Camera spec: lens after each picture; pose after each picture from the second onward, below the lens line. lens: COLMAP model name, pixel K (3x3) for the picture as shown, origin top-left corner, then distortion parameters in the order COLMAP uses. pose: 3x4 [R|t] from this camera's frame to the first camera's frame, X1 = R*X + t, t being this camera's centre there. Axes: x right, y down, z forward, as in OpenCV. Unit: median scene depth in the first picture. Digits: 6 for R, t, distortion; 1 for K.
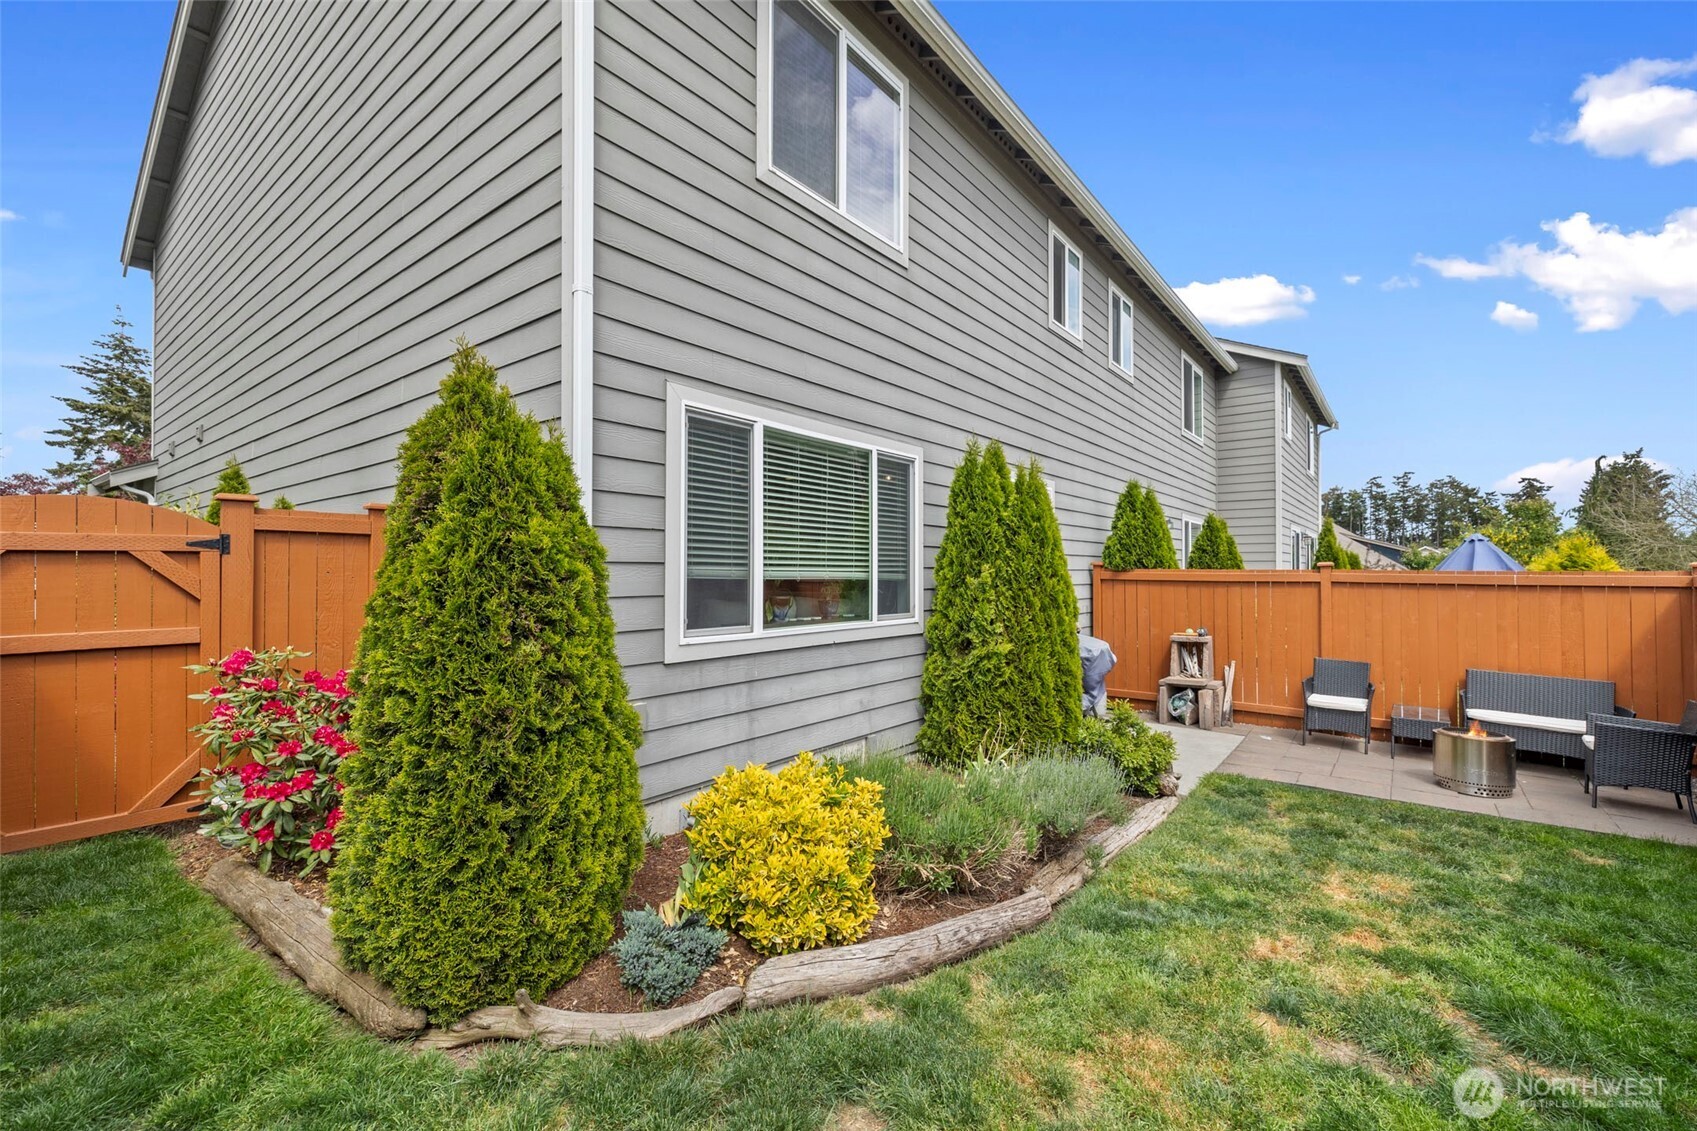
lens RADIAL K [[715.9, 0, 838.1], [0, 715.9, 552.9], [0, 0, 1]] dist [-0.000712, 0.000708]
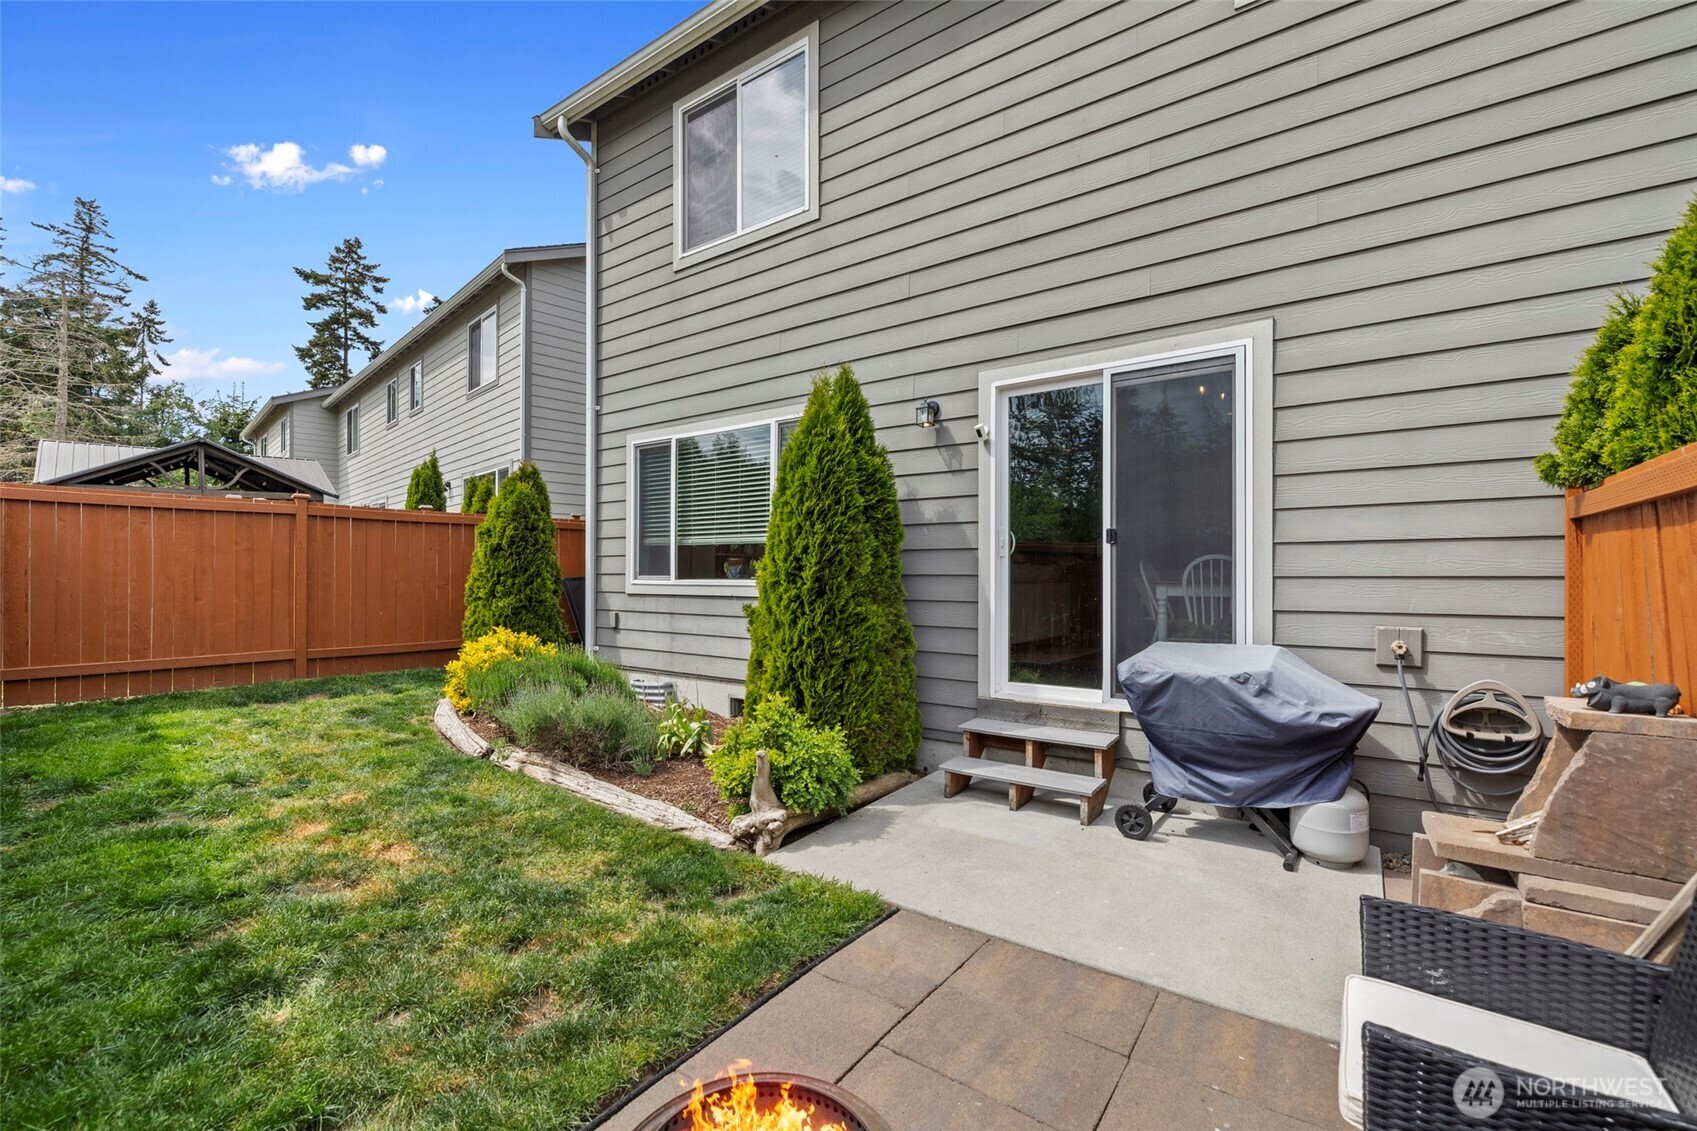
lens RADIAL K [[715.9, 0, 860.2], [0, 715.9, 574.7], [0, 0, 1]] dist [-0.000712, 0.000708]
pose [[0.052920, -0.014077, -0.998500, 1.354572], [0.017310, 0.999763, -0.013177, 0.122014], [0.998449, -0.016587, 0.053151, 1.283863]]
